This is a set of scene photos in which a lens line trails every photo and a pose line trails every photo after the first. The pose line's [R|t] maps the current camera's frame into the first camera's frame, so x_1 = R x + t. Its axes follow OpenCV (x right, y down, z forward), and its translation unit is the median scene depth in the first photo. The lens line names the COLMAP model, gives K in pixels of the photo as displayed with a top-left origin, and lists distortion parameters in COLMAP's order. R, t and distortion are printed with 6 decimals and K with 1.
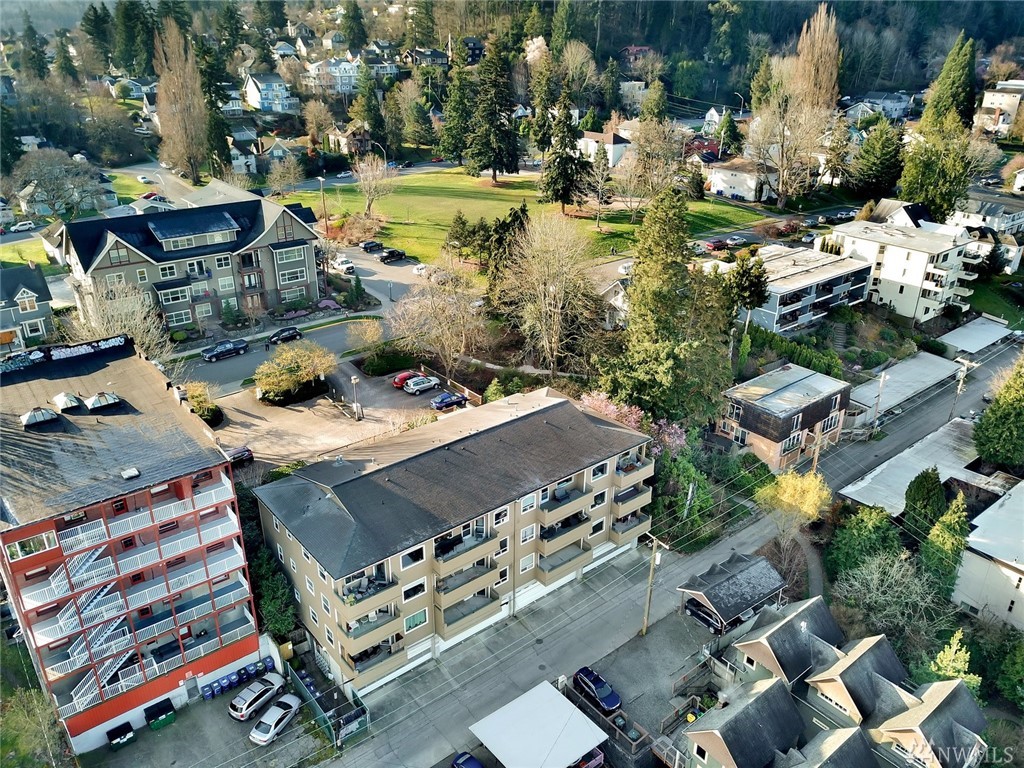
lens RADIAL K [[781.7, 0, 512.0], [0, 781.7, 384.0], [0, 0, 1]] dist [0.017164, 0.002460]
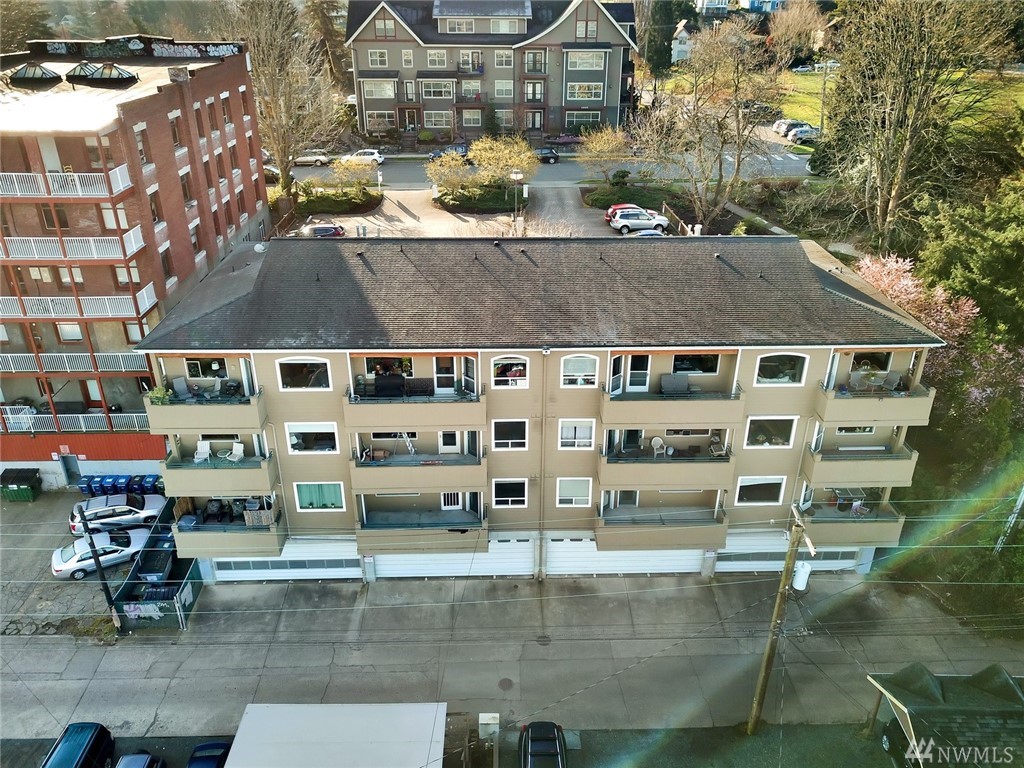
lens RADIAL K [[781.7, 0, 512.0], [0, 781.7, 384.0], [0, 0, 1]] dist [0.017164, 0.002460]
pose [[0.794626, 0.271129, -0.543193, 0.244972], [-0.253490, 0.961184, 0.108940, 0.111454], [0.551645, 0.051128, 0.832511, 0.531860]]
